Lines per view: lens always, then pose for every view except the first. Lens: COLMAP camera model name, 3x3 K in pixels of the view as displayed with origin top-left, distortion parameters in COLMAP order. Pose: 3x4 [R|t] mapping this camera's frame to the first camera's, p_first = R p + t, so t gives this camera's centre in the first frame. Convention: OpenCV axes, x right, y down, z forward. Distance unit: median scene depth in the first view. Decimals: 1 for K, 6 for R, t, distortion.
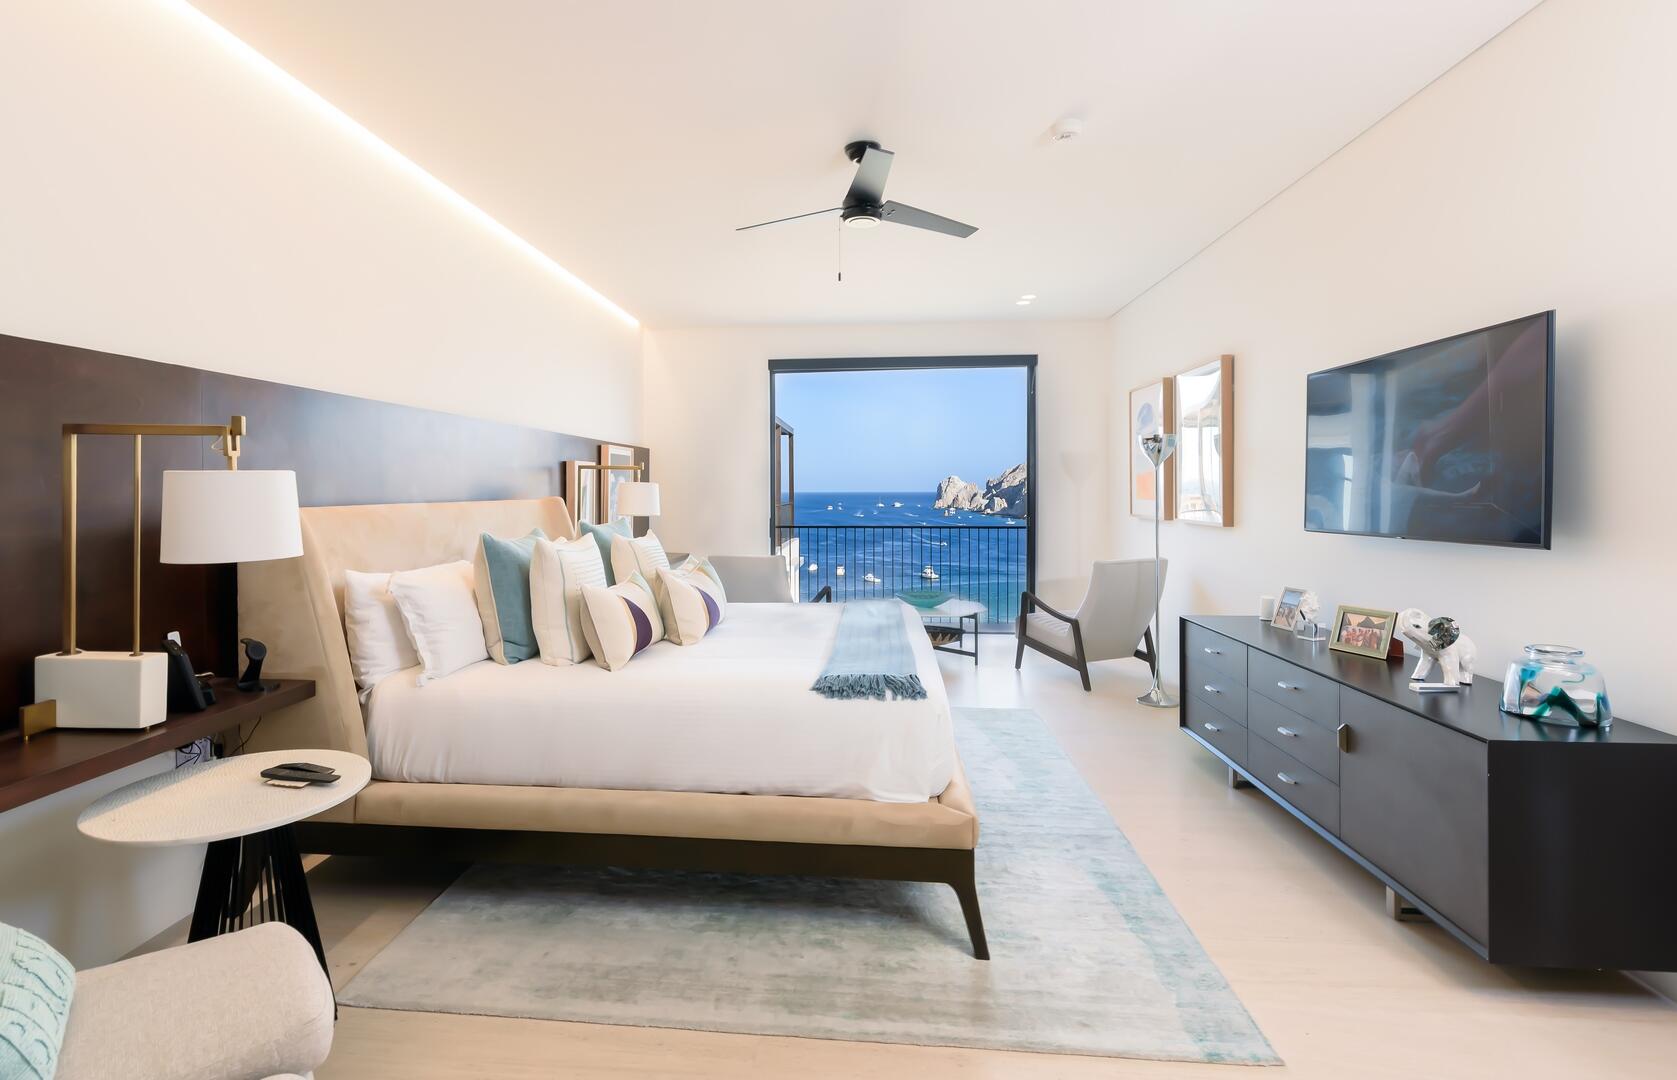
lens RADIAL K [[811.4, 0, 860.5], [0, 811.4, 503.1], [0, 0, 1]] dist [0.001142, 0.000572]
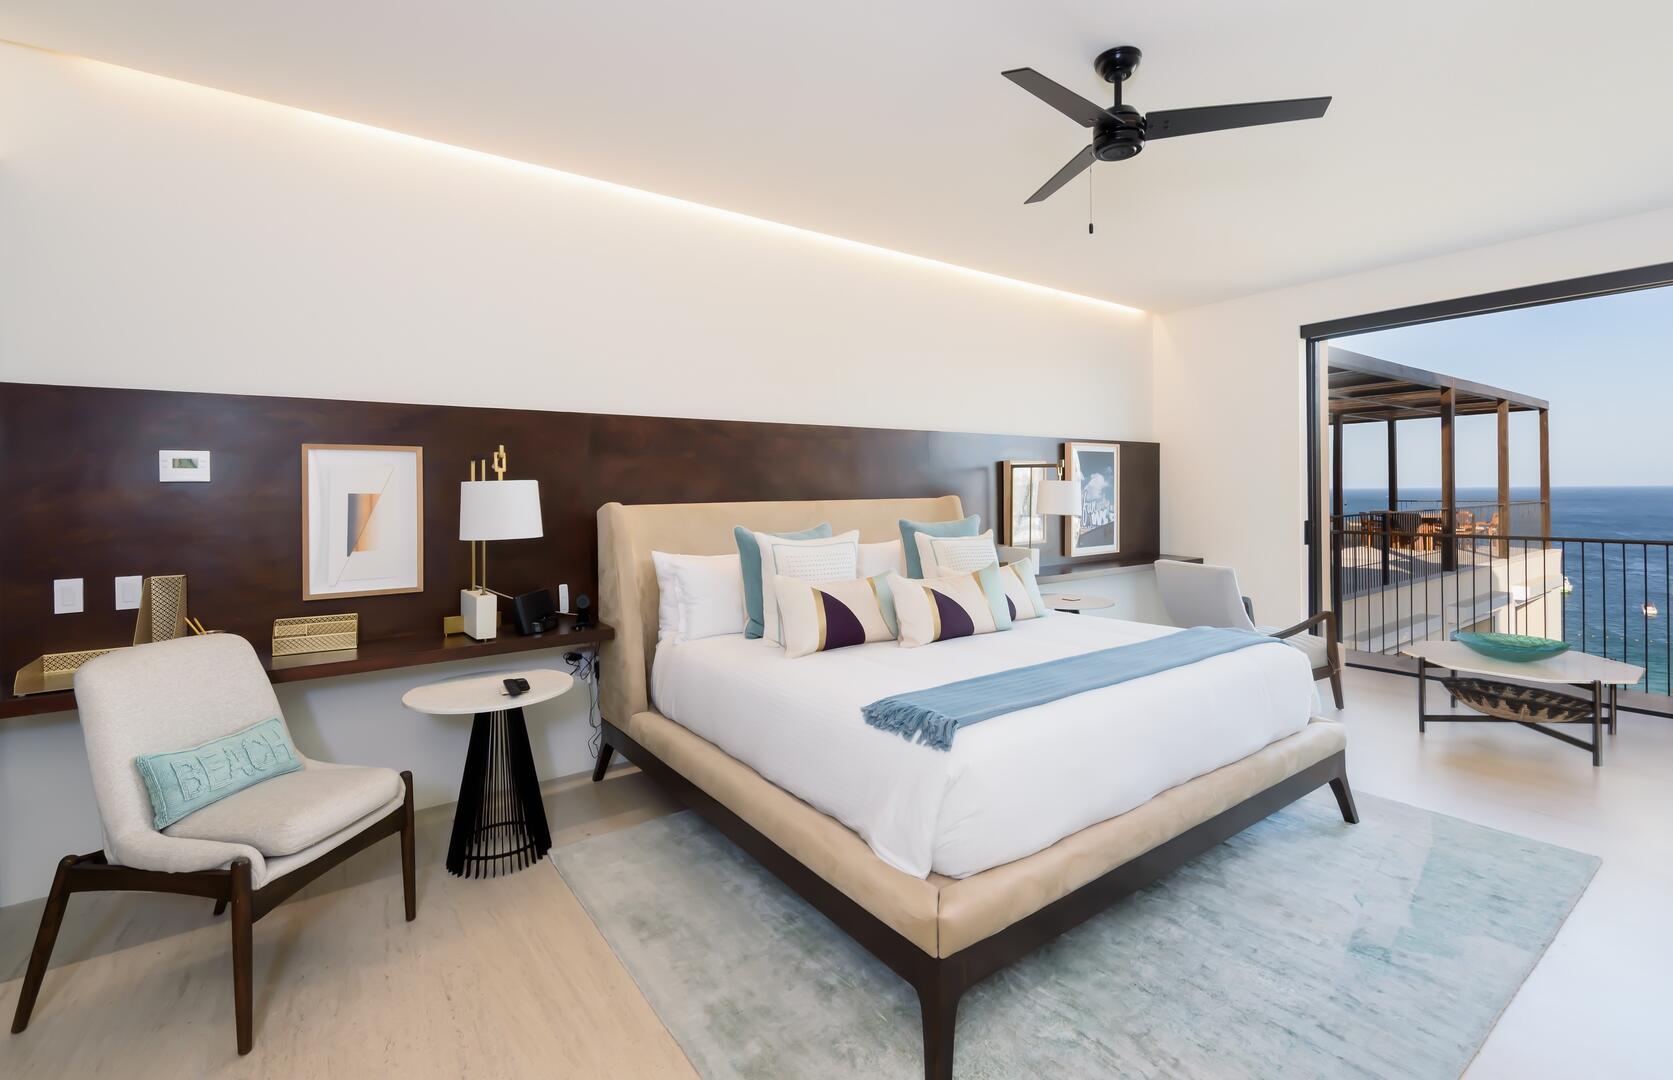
lens RADIAL K [[809.5, 0, 919.6], [0, 809.5, 497.6], [0, 0, 1]] dist [0.001142, 0.000572]
pose [[0.635341, 0.003237, -0.772225, 0.685565], [-0.004199, 0.999991, 0.000737, -0.009635], [0.772220, 0.002774, 0.635349, 0.477537]]
